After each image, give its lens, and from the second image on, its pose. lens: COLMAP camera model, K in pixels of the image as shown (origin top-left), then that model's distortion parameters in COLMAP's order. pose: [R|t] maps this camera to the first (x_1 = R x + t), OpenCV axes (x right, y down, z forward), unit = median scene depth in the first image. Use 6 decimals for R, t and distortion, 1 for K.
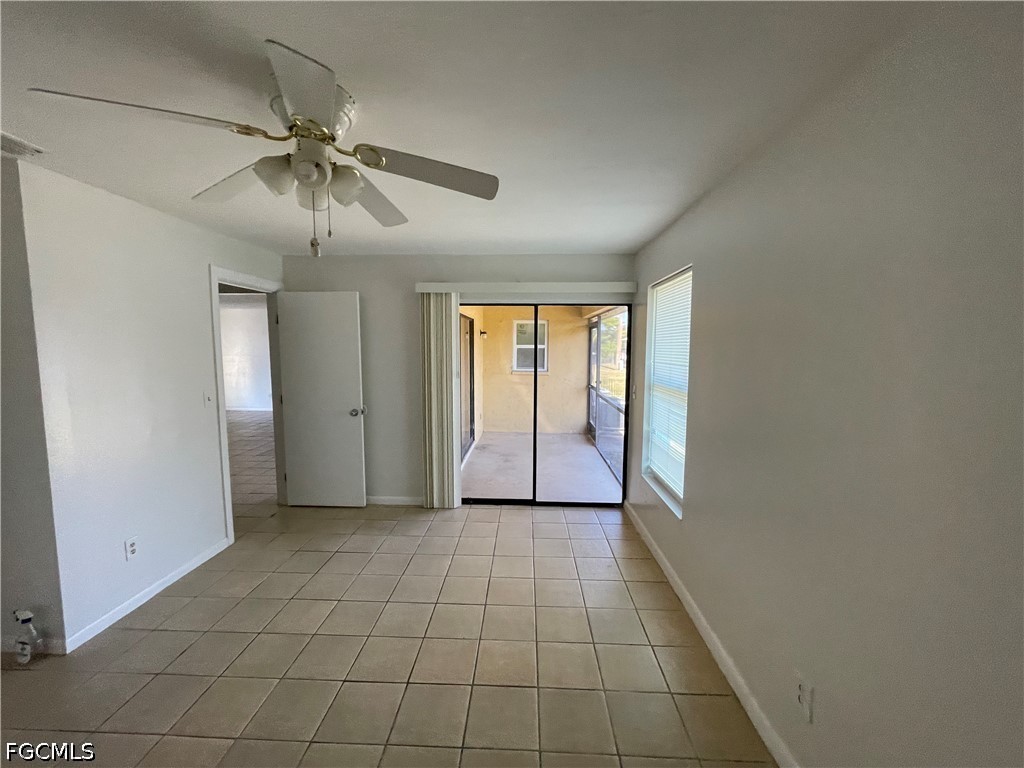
lens RADIAL K [[412.6, 0, 511.2], [0, 412.6, 384.0], [0, 0, 1]] dist [-0.001105, -0.000760]
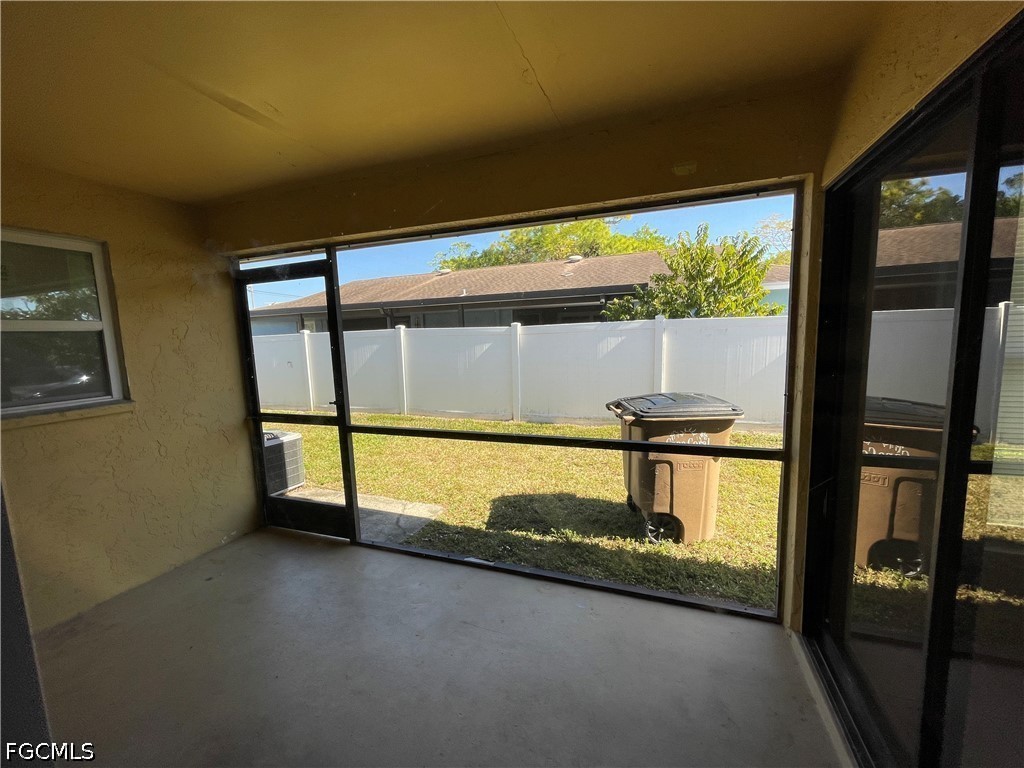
lens RADIAL K [[412.6, 0, 512.4], [0, 412.6, 383.6], [0, 0, 1]] dist [-0.001105, -0.000760]
pose [[0.309945, -0.124554, 0.942561, -0.247630], [0.119689, 0.988606, 0.091281, -0.073480], [-0.943191, 0.084522, 0.321321, 1.177617]]
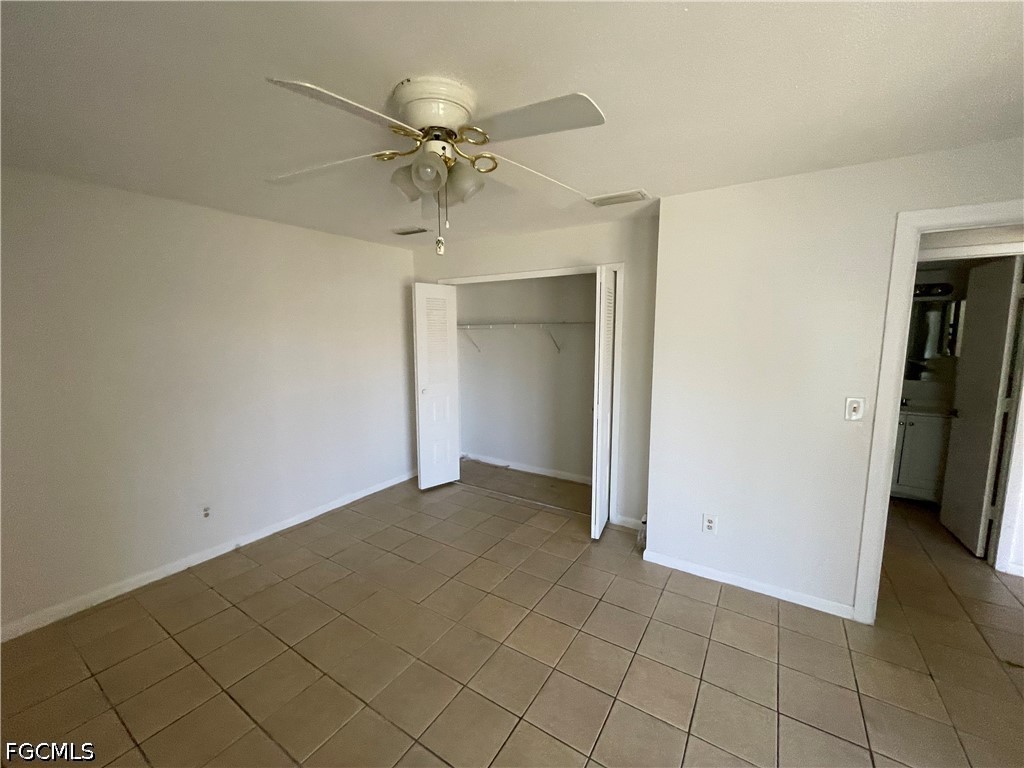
lens RADIAL K [[412.6, 0, 509.1], [0, 412.6, 388.6], [0, 0, 1]] dist [-0.001105, -0.000760]
pose [[-0.513479, 0.122809, -0.849269, 0.139199], [-0.067609, 0.980839, 0.182712, -0.069963], [0.855435, 0.151237, -0.495337, 0.652167]]
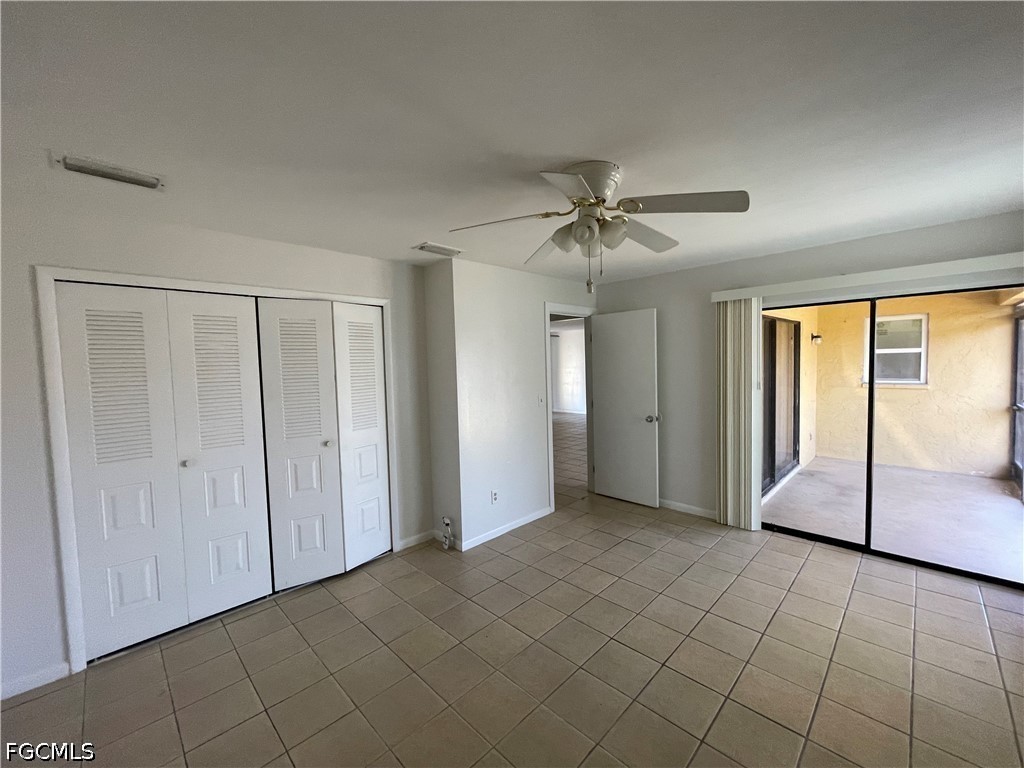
lens RADIAL K [[412.6, 0, 511.4], [0, 412.6, 385.2], [0, 0, 1]] dist [-0.001105, -0.000760]
pose [[0.732139, 0.014861, -0.680993, 0.093068], [-0.030773, 0.999463, -0.011274, 0.003624], [0.680460, 0.029211, 0.732203, -0.049110]]
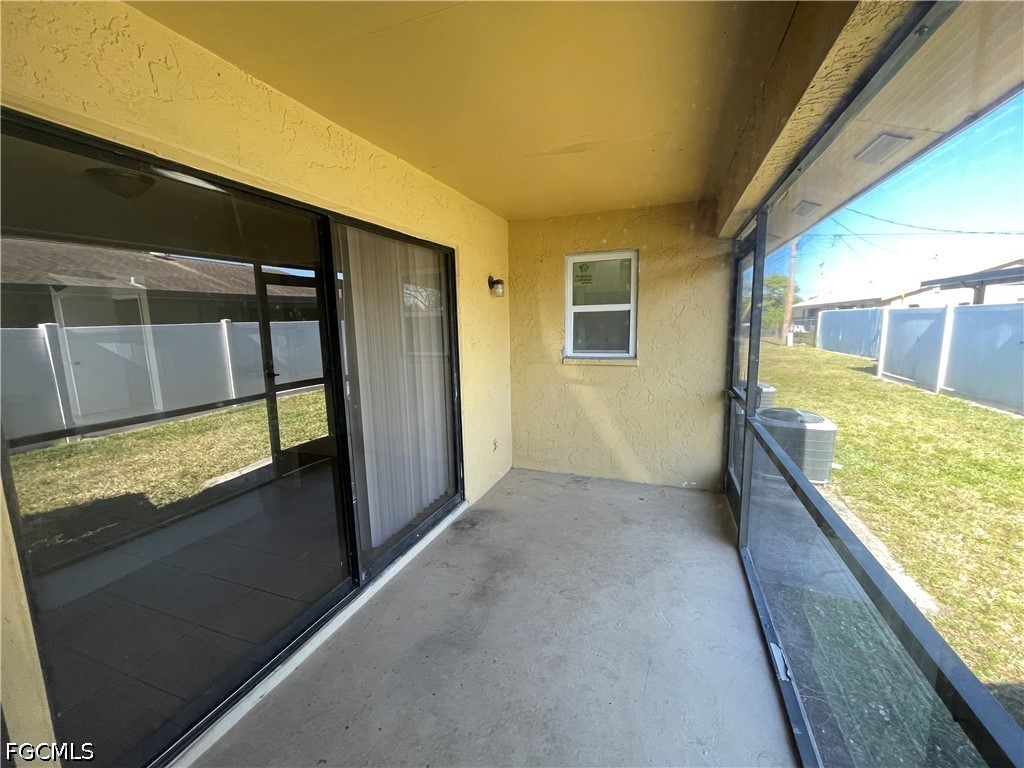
lens RADIAL K [[412.6, 0, 509.8], [0, 412.6, 384.2], [0, 0, 1]] dist [-0.001105, -0.000760]
pose [[0.947166, 0.023983, -0.319847, 0.204467], [-0.004484, 0.998093, 0.061562, -0.057538], [0.320714, -0.056876, 0.945467, 0.965573]]
